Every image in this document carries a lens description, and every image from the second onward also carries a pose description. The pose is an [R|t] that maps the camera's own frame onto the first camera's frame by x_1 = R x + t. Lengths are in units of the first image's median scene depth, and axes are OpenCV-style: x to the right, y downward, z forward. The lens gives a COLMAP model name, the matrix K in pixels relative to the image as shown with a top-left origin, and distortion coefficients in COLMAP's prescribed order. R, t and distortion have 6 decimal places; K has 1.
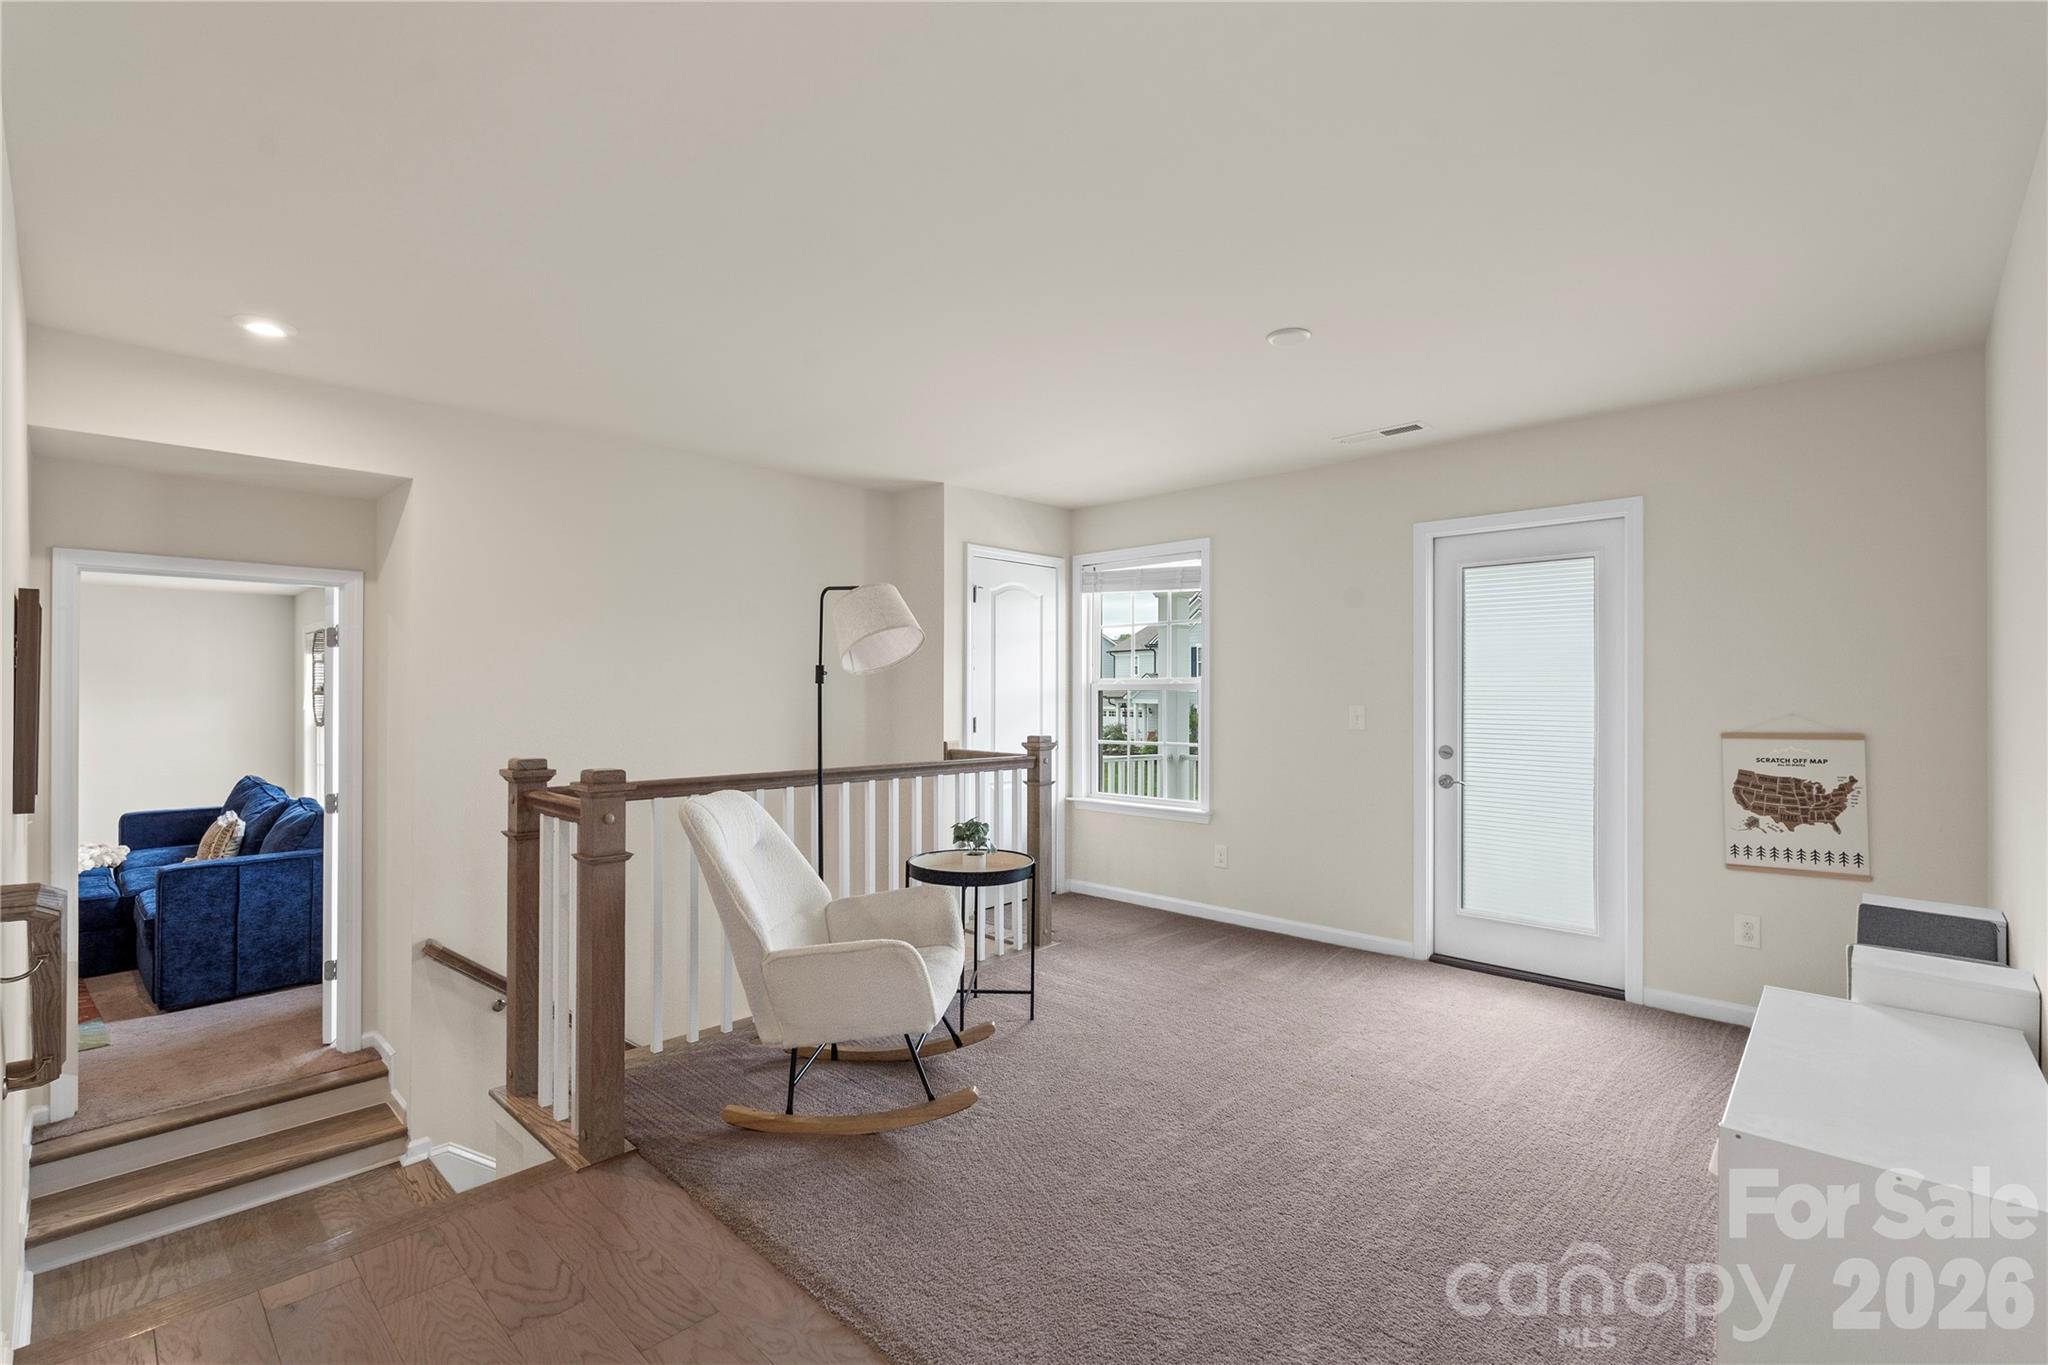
lens RADIAL K [[918.8, 0, 1018.5], [0, 918.8, 680.9], [0, 0, 1]] dist [-0.000985, -0.000301]
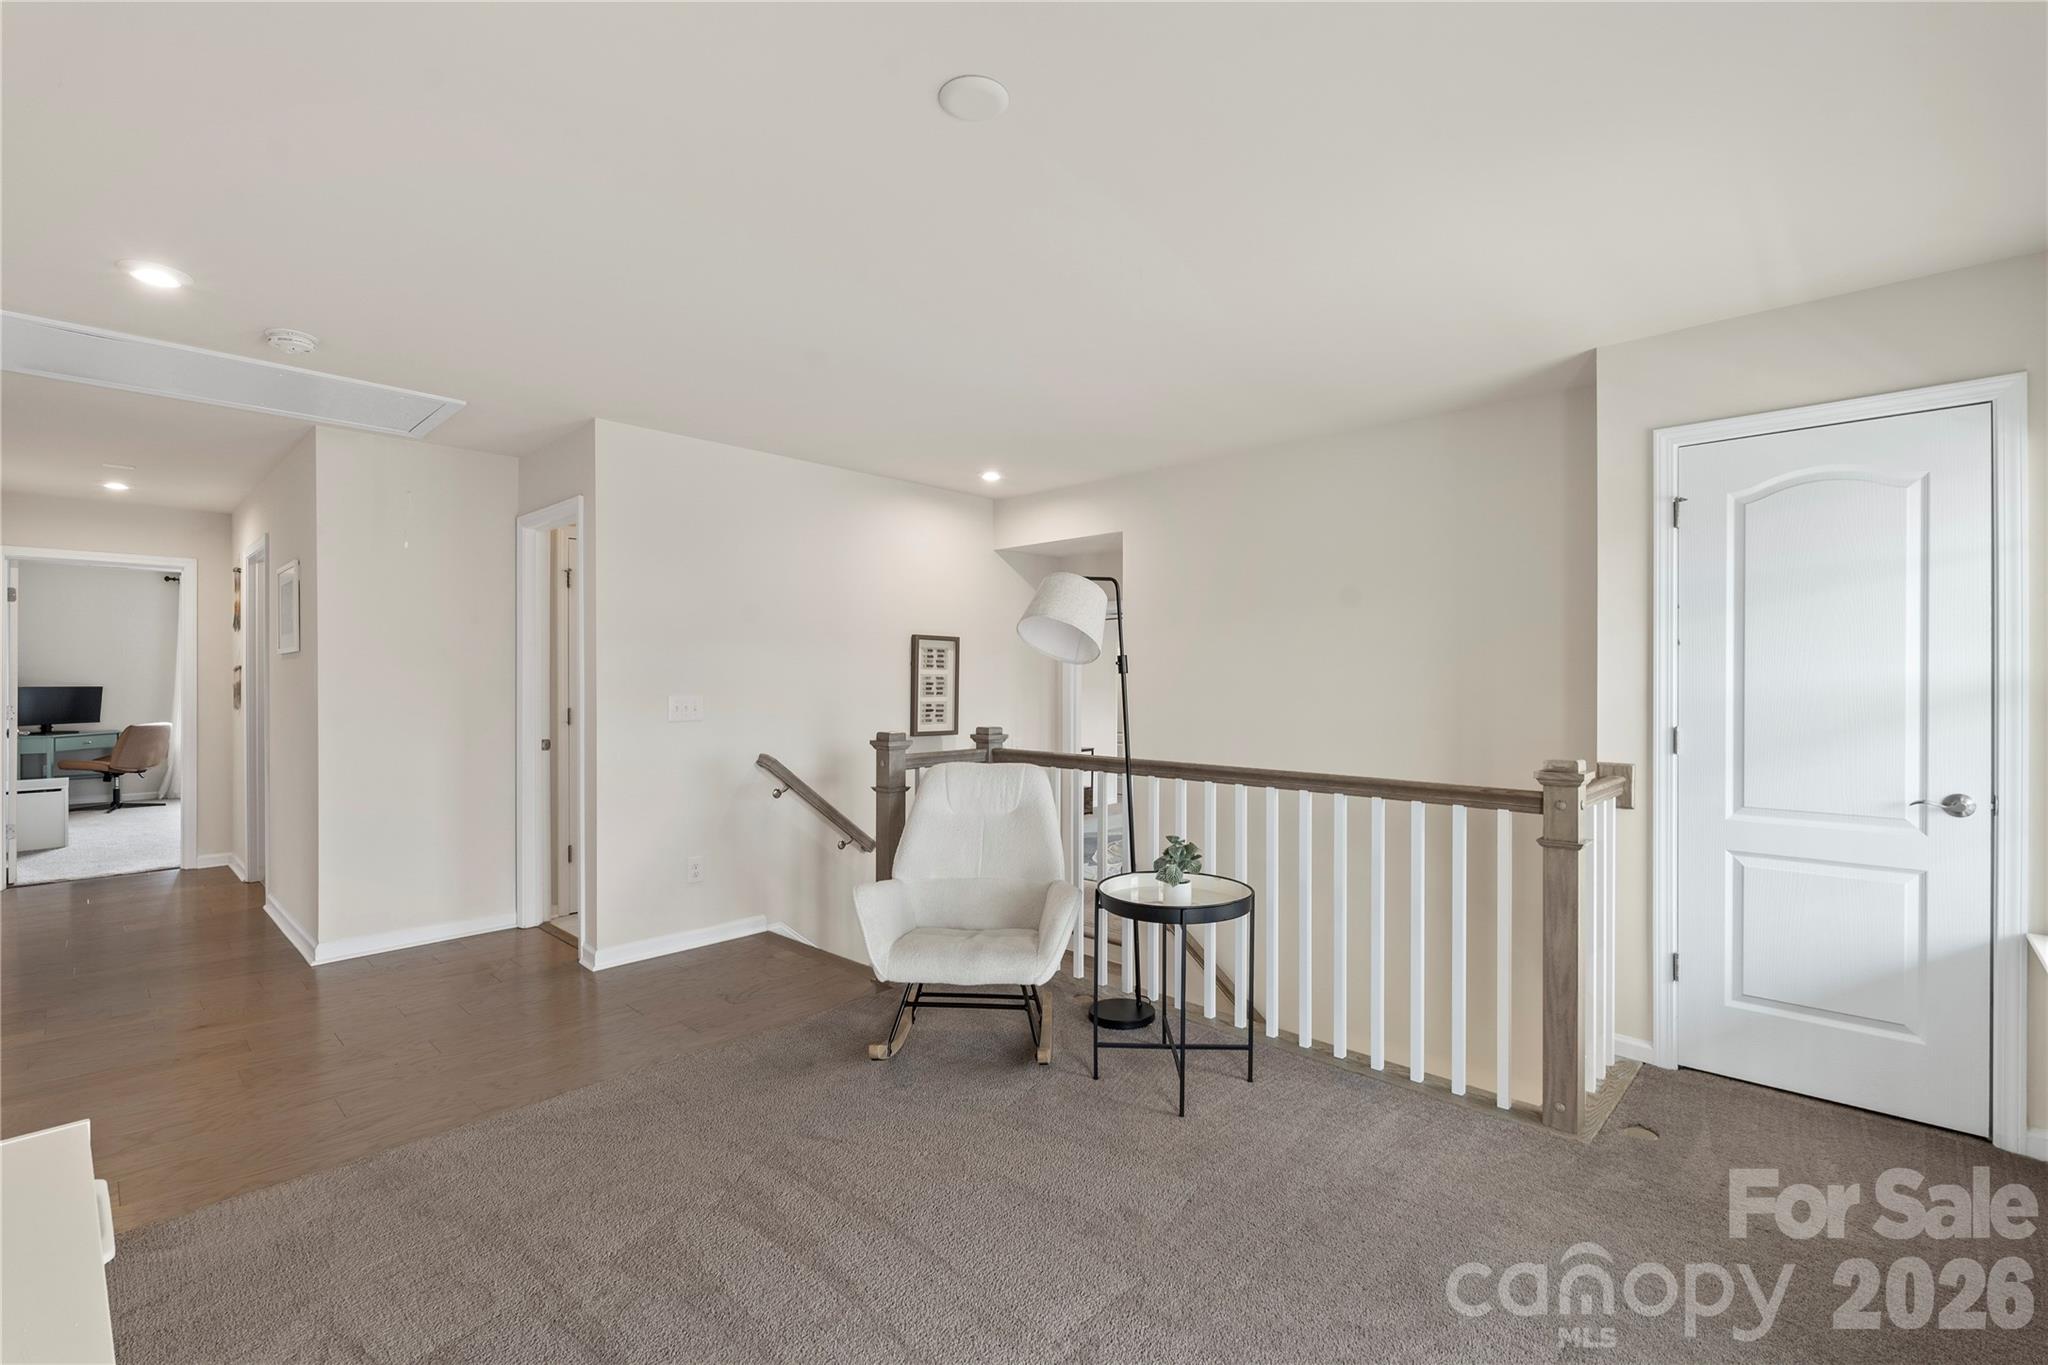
lens RADIAL K [[918.8, 0, 1015.4], [0, 918.8, 687.4], [0, 0, 1]] dist [-0.000985, -0.000301]
pose [[-0.006607, 0.001099, -0.999978, 0.747463], [0.003942, 0.999992, 0.001073, 0.016002], [0.999970, -0.003935, -0.006611, 0.847097]]
